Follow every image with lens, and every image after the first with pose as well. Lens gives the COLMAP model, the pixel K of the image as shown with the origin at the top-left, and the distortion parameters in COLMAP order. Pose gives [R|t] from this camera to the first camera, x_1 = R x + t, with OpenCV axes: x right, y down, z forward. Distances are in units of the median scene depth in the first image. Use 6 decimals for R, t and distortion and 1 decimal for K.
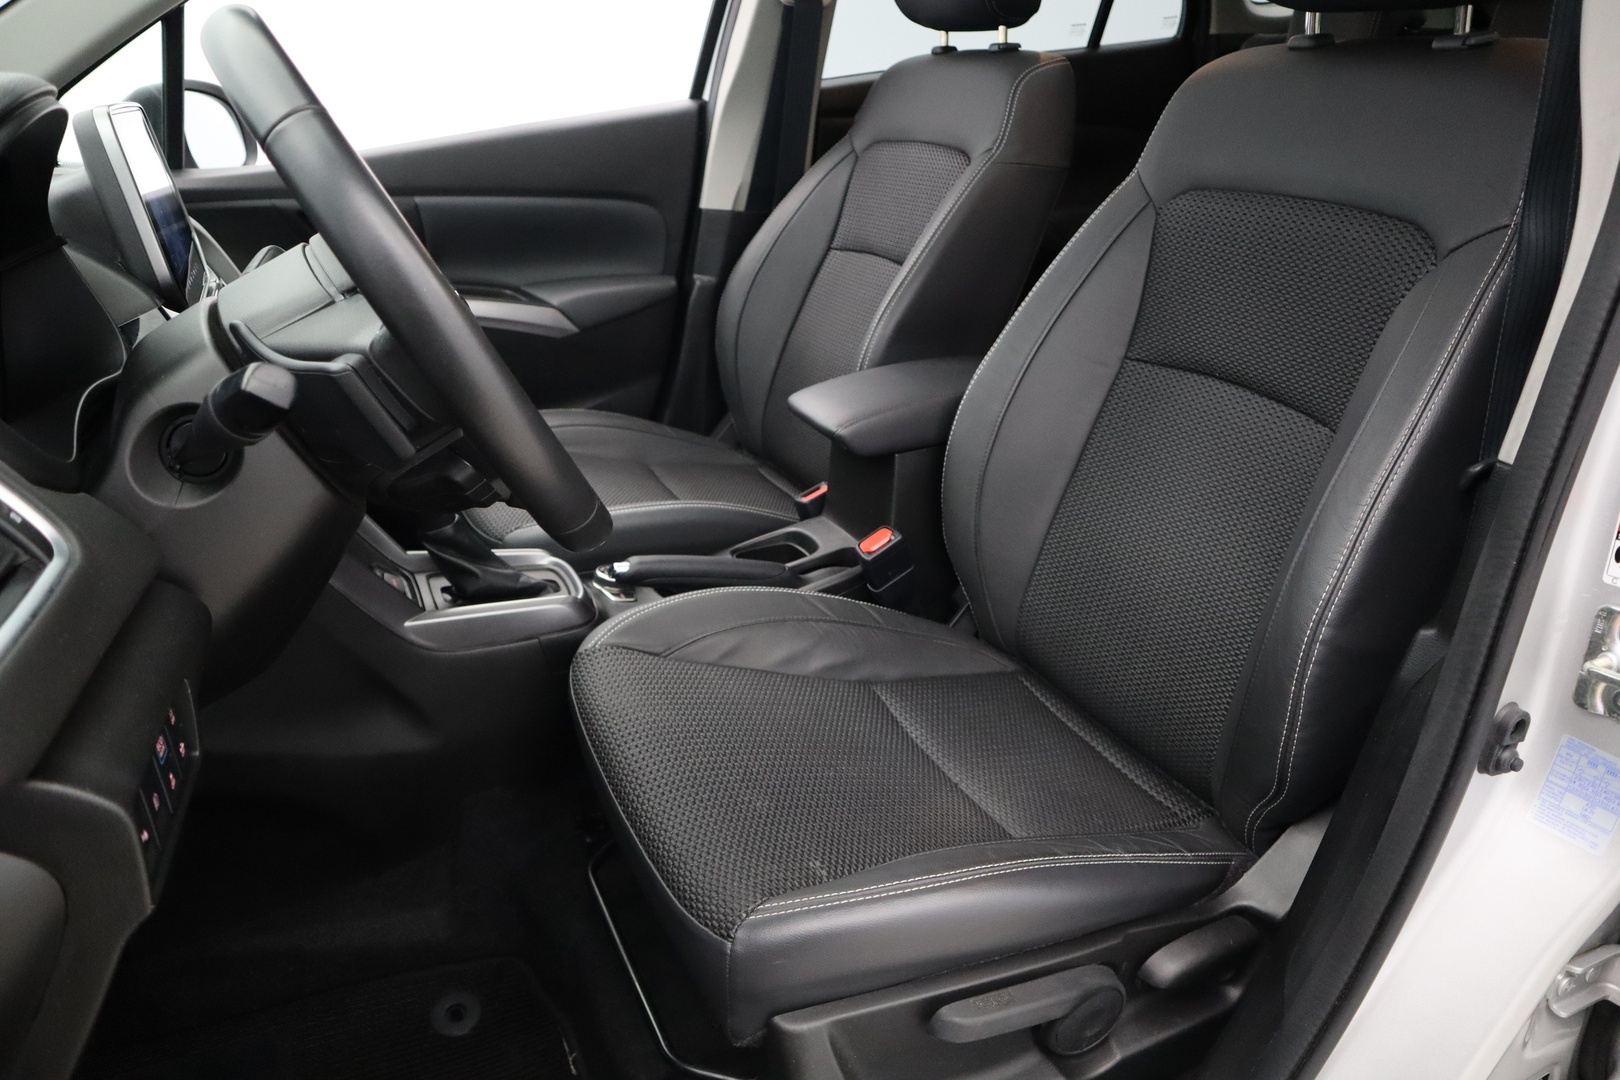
lens RADIAL K [[1155.0, 0, 812.2], [0, 1155.0, 514.7], [0, 0, 1]] dist [-0.113193, 0.045605]
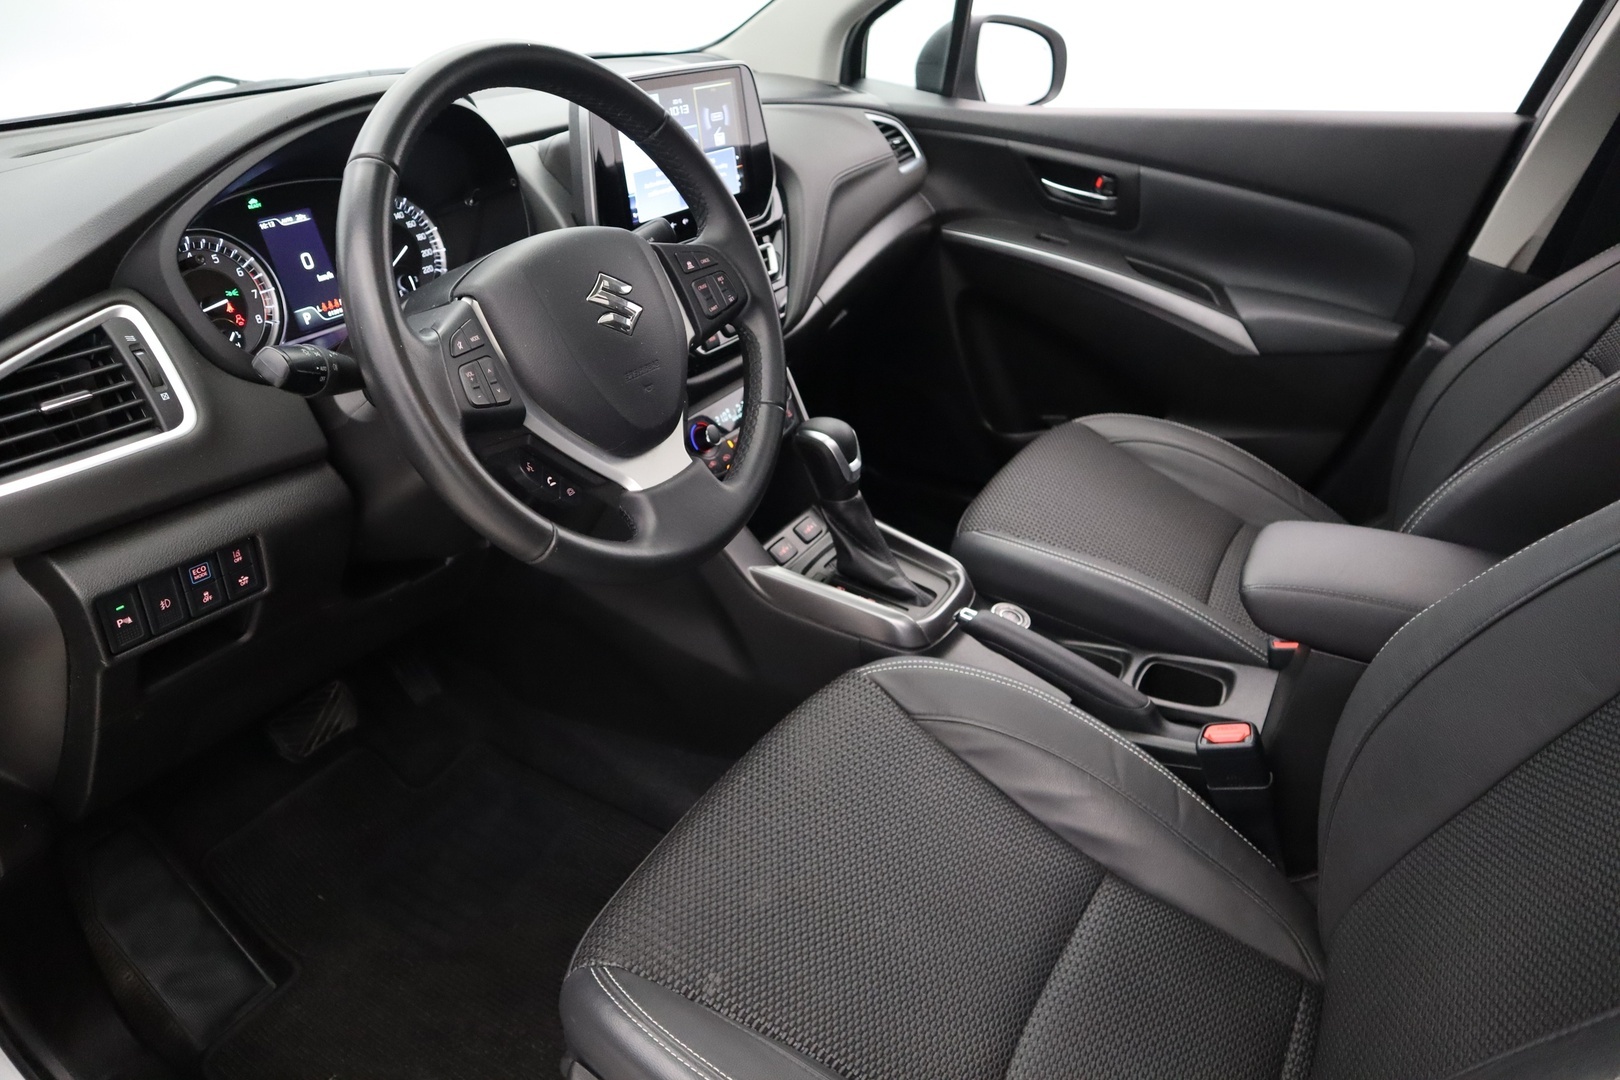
lens RADIAL K [[1155.0, 0, 812.2], [0, 1155.0, 514.7], [0, 0, 1]] dist [-0.113193, 0.045605]
pose [[0.581424, 0.401870, -0.707423, 0.278831], [-0.337188, 0.910331, 0.240005, -0.149695], [0.740439, 0.098990, 0.664794, 0.190372]]
